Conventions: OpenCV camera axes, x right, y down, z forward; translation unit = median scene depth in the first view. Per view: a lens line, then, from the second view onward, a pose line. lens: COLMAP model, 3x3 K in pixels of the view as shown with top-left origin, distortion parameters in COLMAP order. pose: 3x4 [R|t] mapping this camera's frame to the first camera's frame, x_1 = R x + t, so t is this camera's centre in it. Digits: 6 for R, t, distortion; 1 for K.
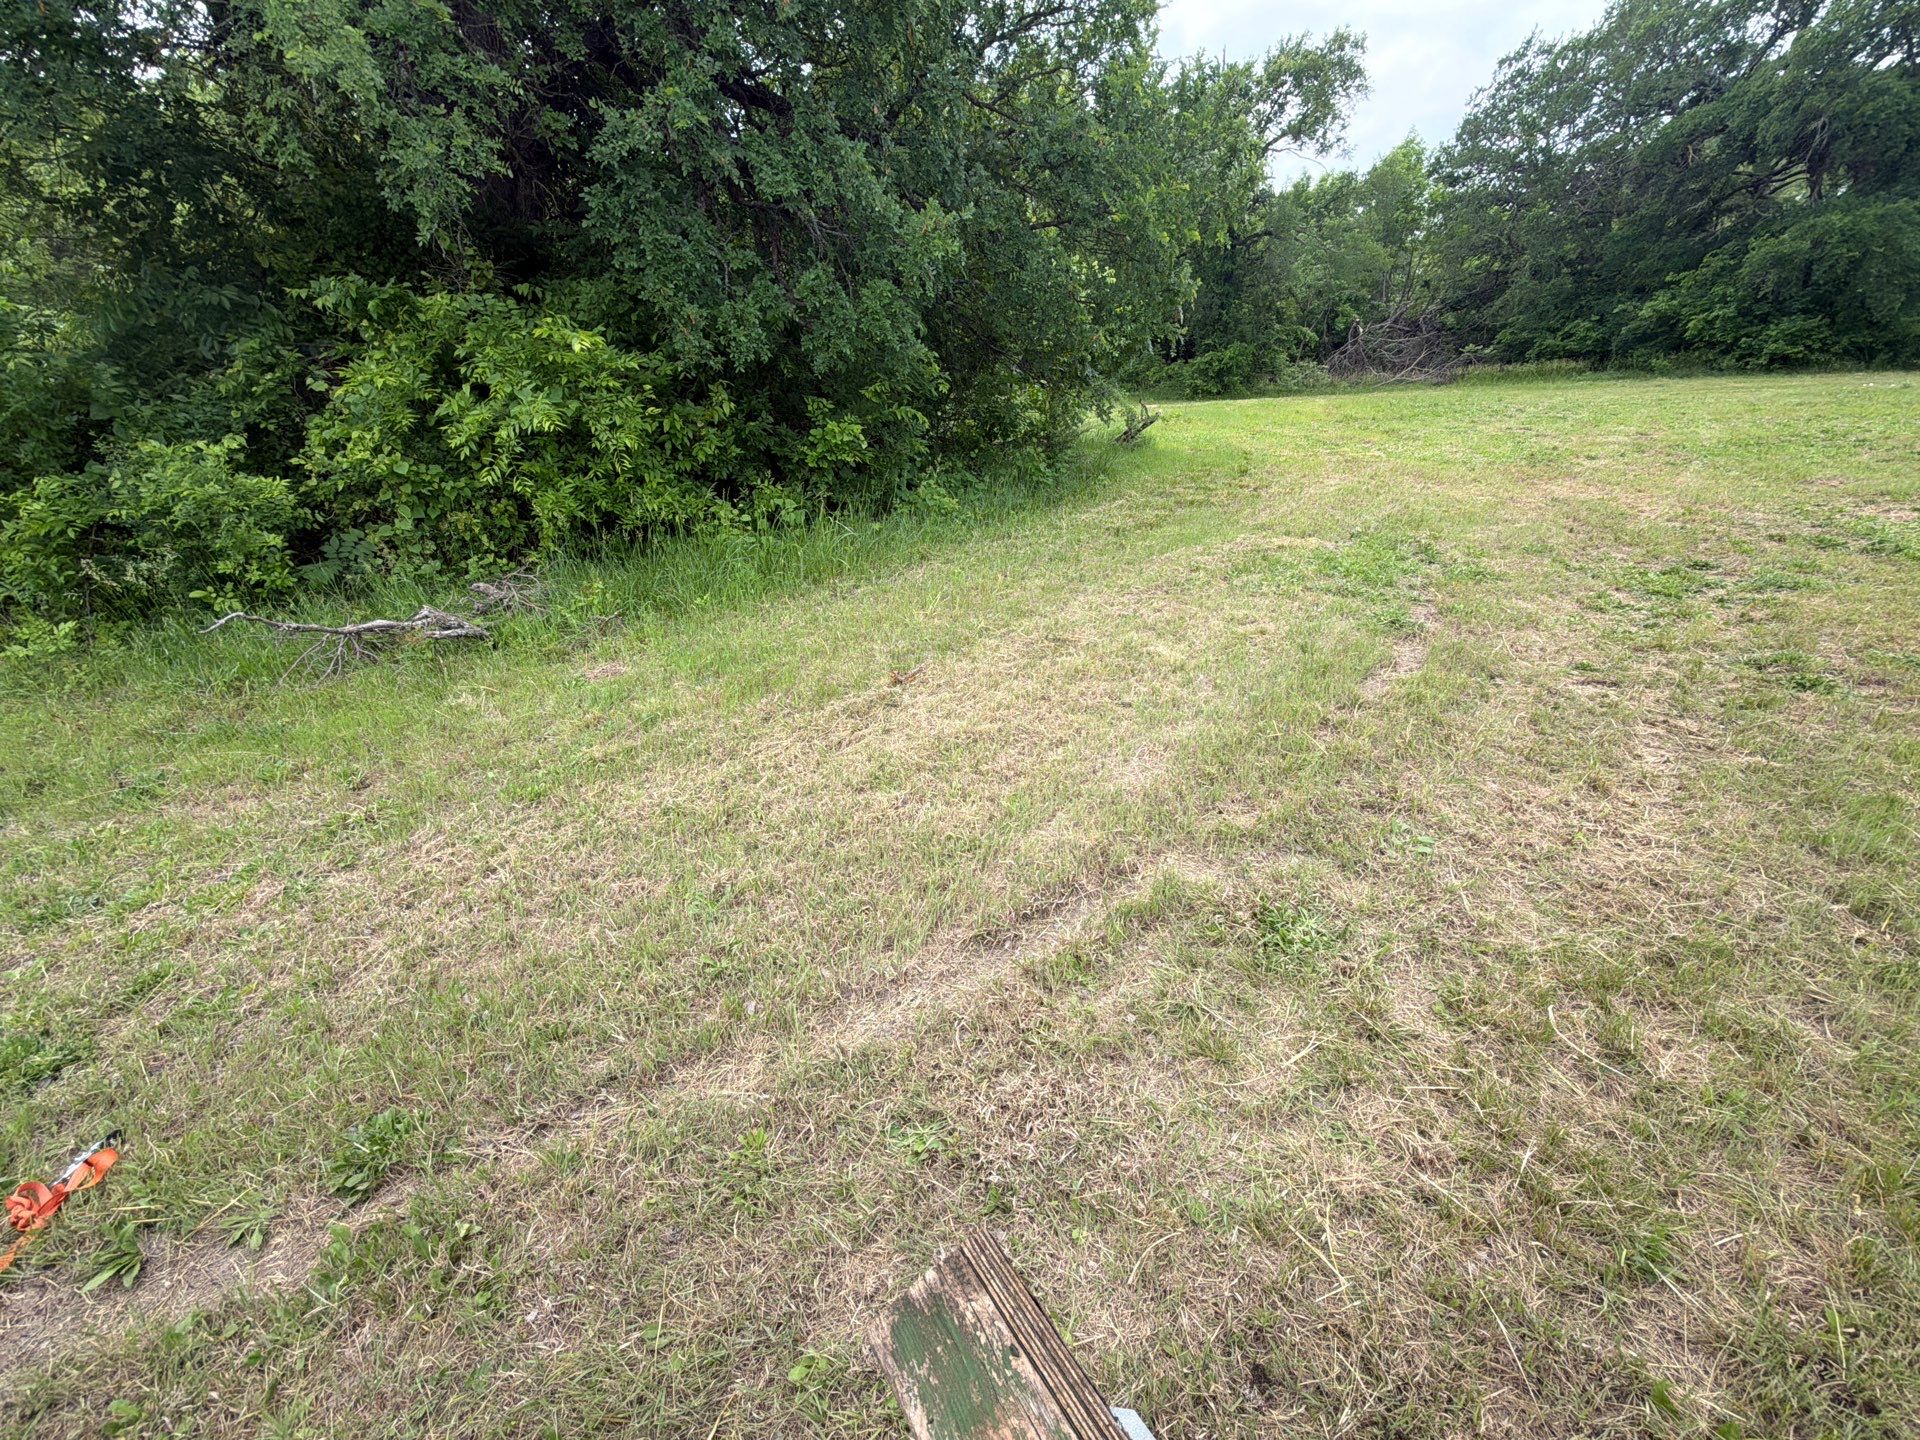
lens RADIAL K [[769.7, 0, 972.8], [0, 769.7, 717.3], [0, 0, 1]] dist [0.006870, -0.000287]
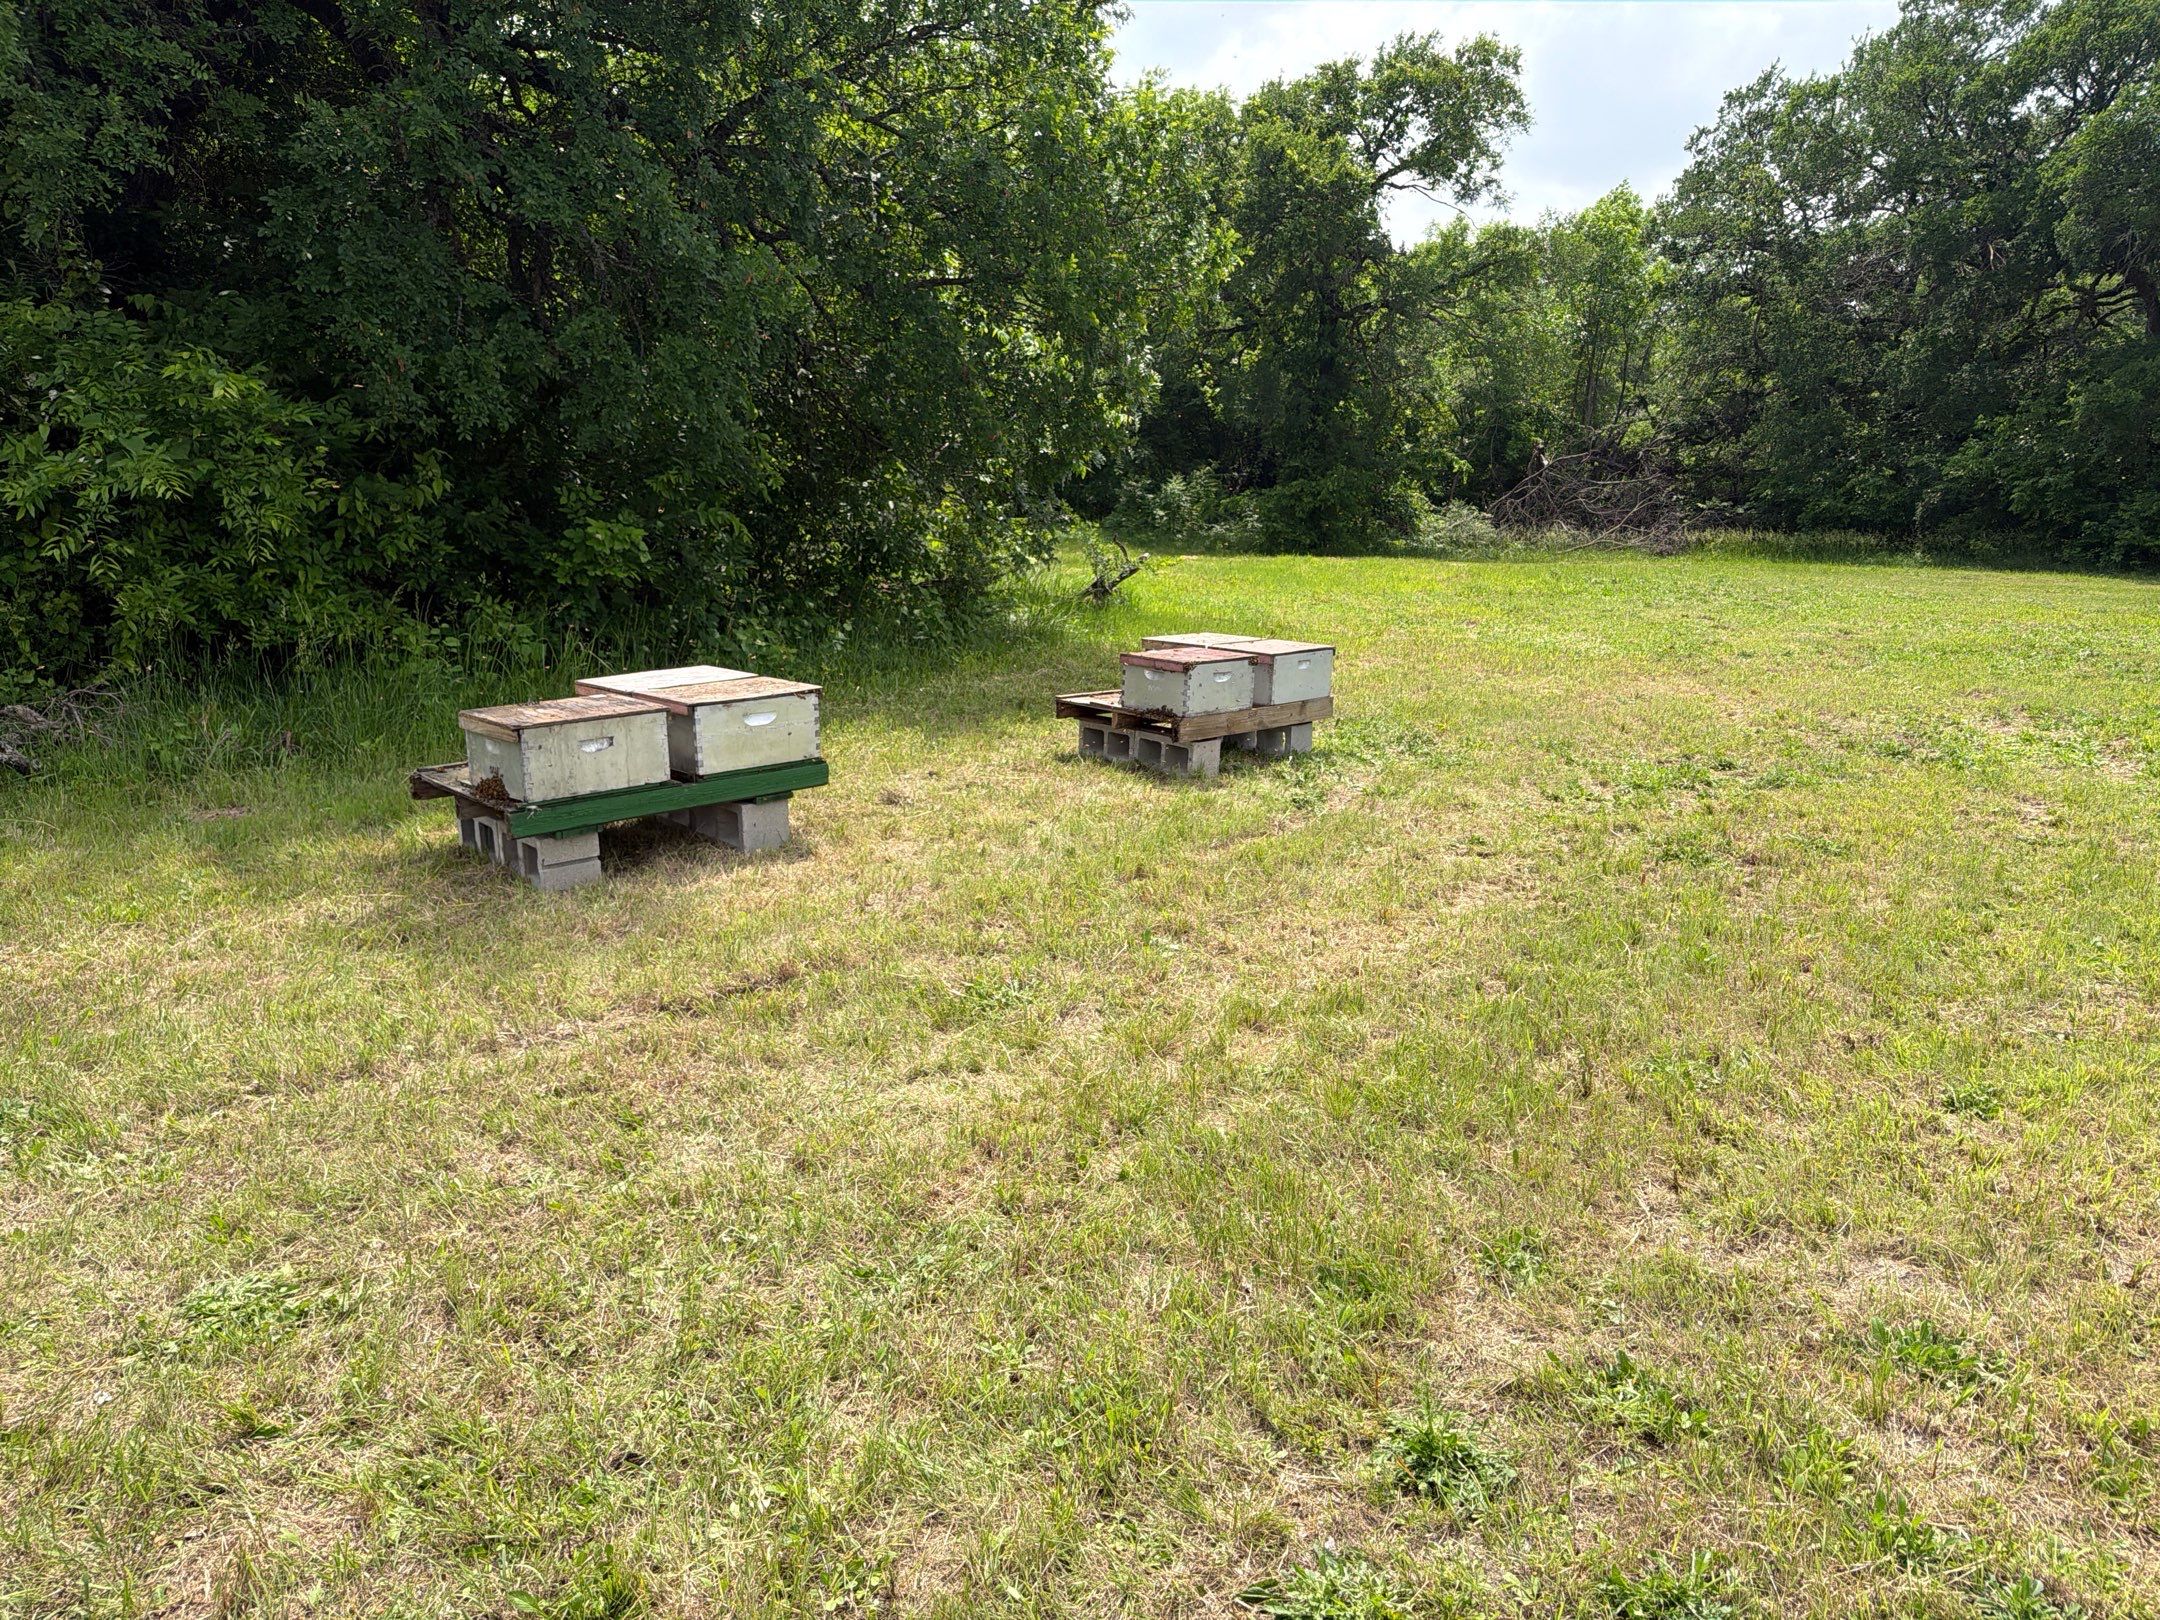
lens RADIAL K [[1503.3, 0, 1080.0], [0, 1503.3, 810.0], [0, 0, 1]] dist [0.064238, -0.073893]
pose [[0.992170, 0.049980, 0.114458, 0.094049], [-0.024843, 0.977102, -0.211314, 0.132517], [-0.122399, 0.206816, 0.970693, -0.283509]]
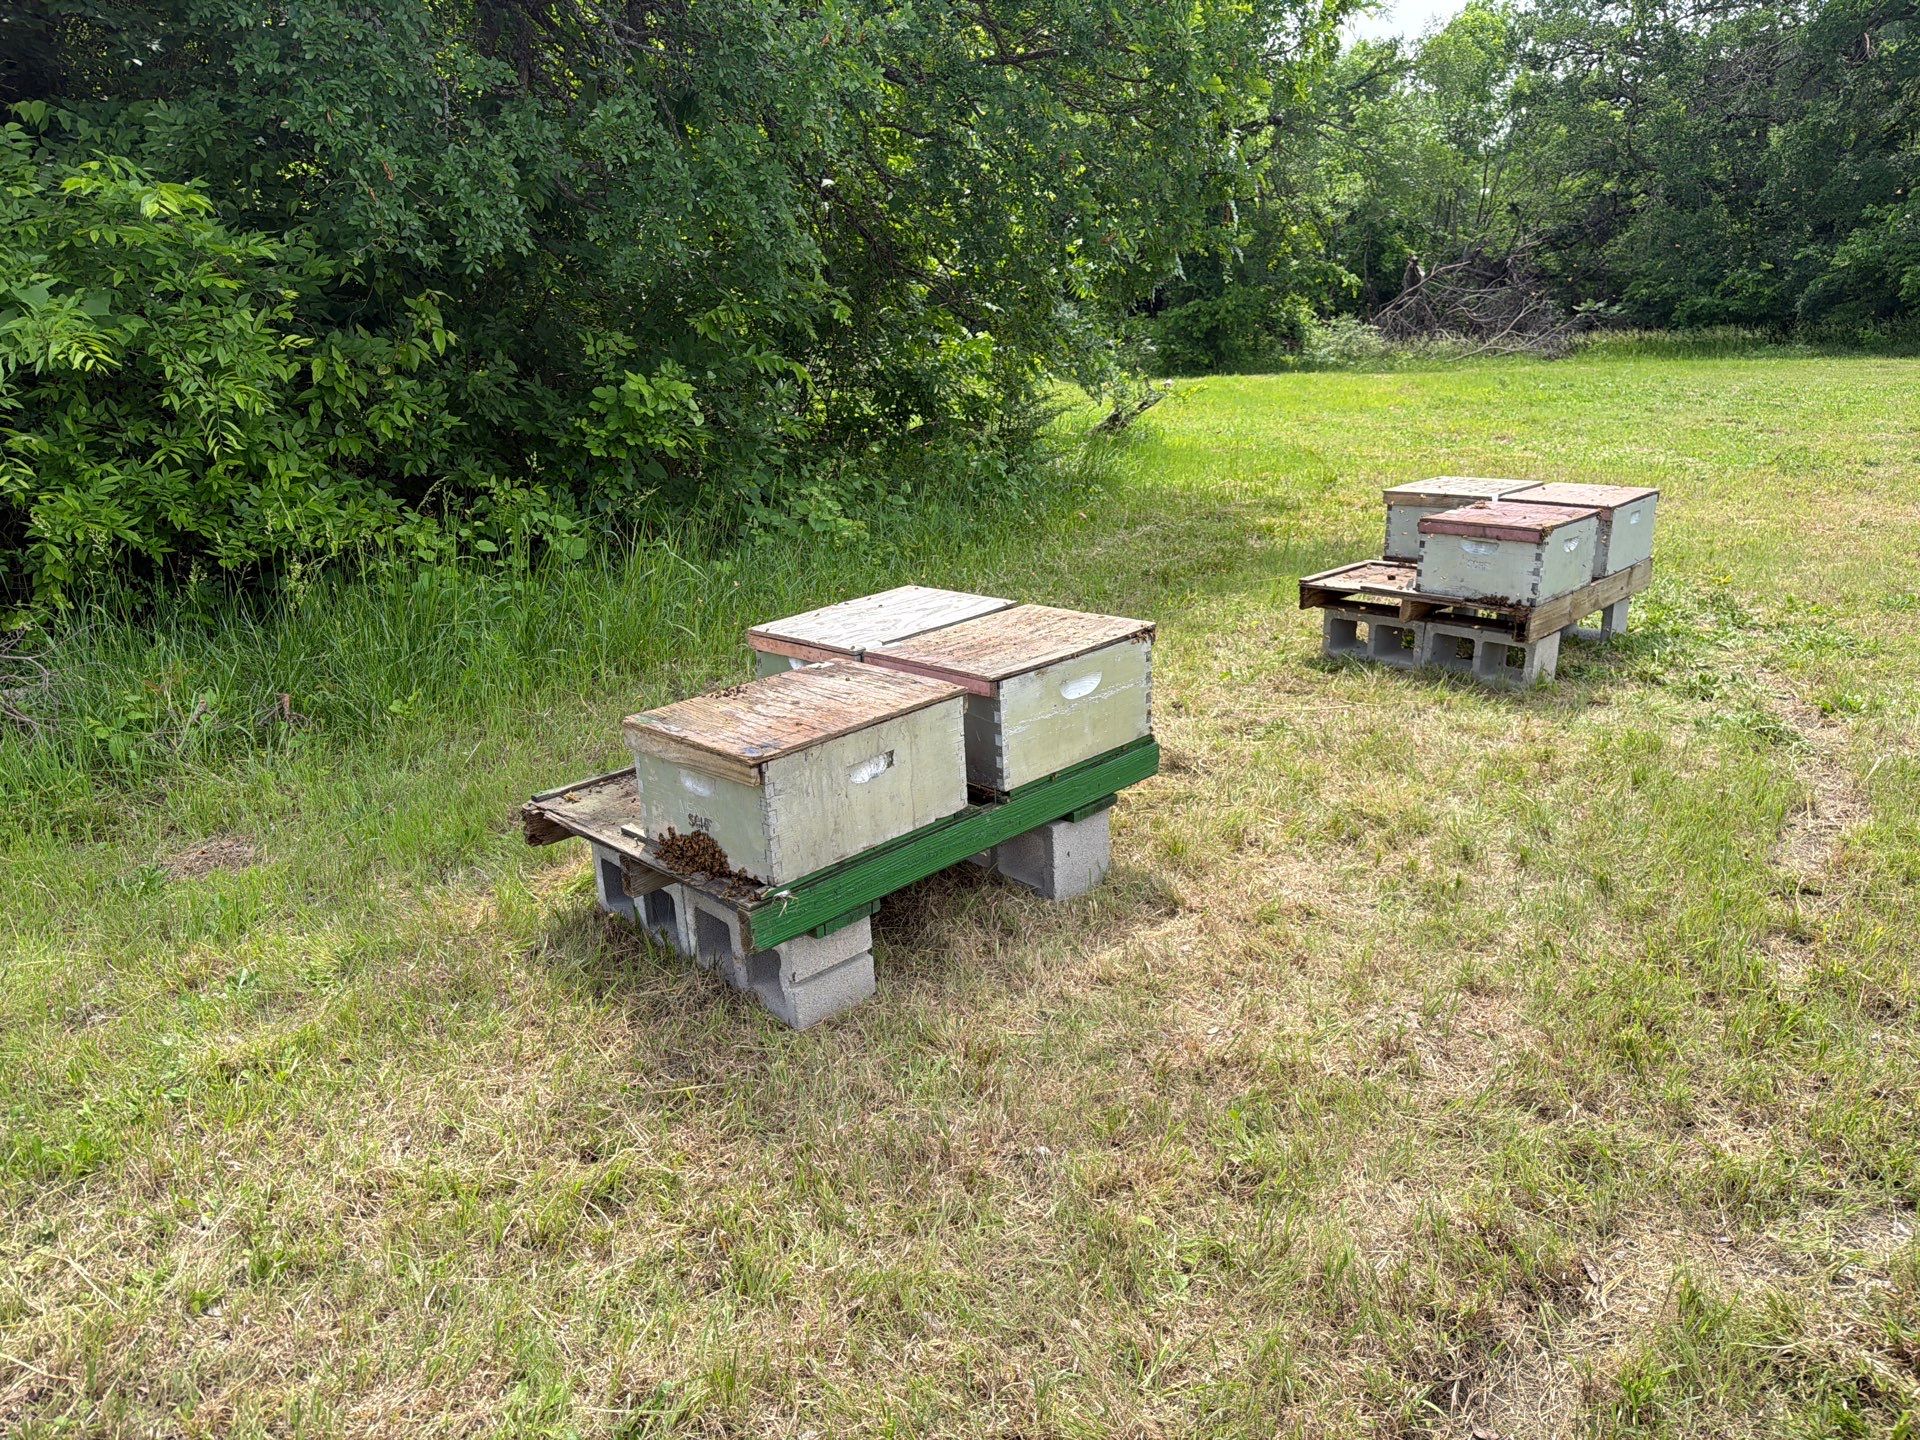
lens RADIAL K [[1336.2, 0, 960.0], [0, 1336.2, 720.0], [0, 0, 1]] dist [0.064238, -0.073893]
pose [[0.991686, -0.011504, 0.128167, -0.083272], [0.029090, 0.990254, -0.136200, -0.012748], [-0.125351, 0.138796, 0.982356, 0.088534]]
